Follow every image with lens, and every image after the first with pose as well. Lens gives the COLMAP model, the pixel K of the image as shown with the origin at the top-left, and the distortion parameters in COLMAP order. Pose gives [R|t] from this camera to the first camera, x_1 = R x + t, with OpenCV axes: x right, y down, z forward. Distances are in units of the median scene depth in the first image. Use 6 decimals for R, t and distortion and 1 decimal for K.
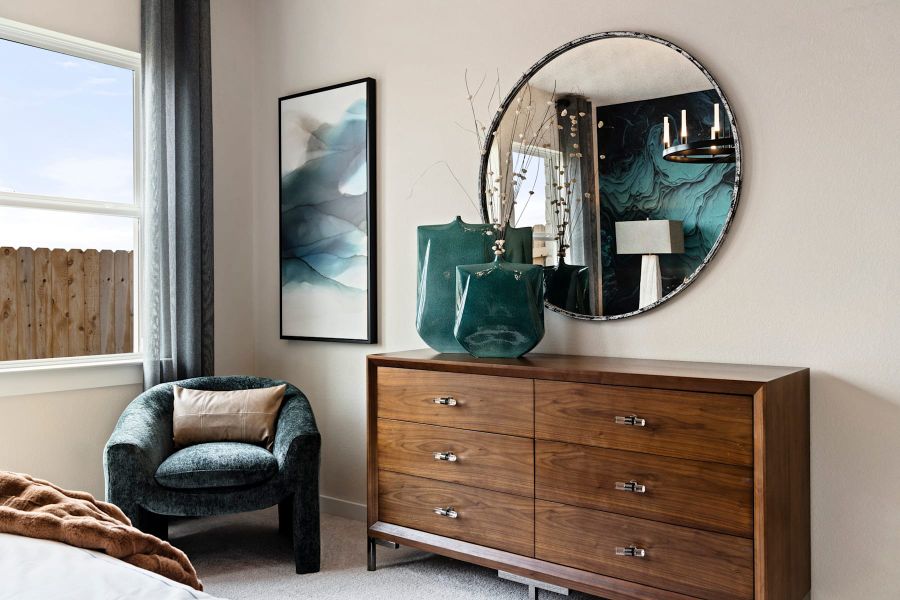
lens RADIAL K [[762.2, 0, 450.6], [0, 762.2, 287.9], [0, 0, 1]] dist [0.031454, -0.003291]
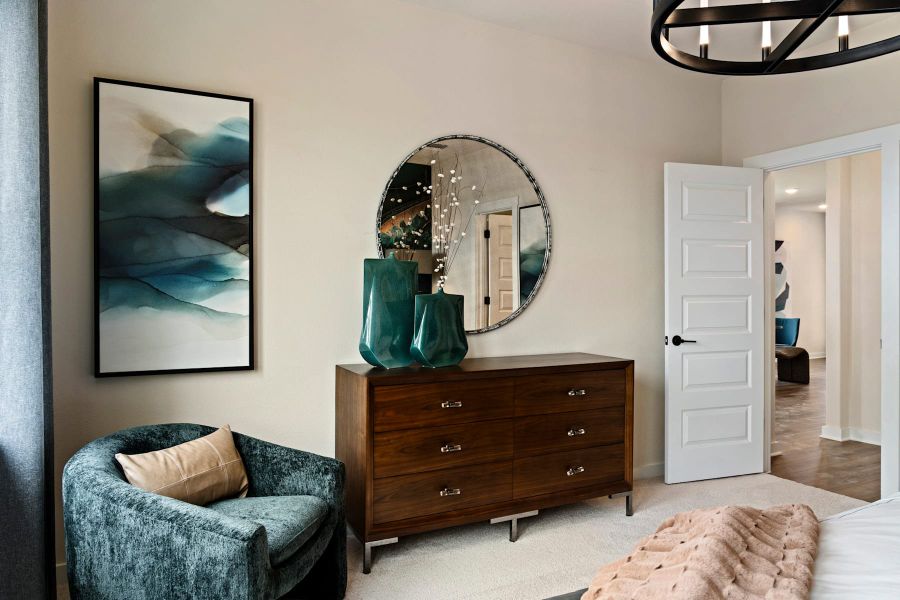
lens RADIAL K [[609.4, 0, 449.5], [0, 609.4, 295.3], [0, 0, 1]] dist [-0.015572, -0.000186]
pose [[0.442041, -0.000361, 0.896995, -0.679944], [-0.005226, 0.999982, 0.002978, -0.026133], [-0.896979, -0.006004, 0.442031, 0.419498]]
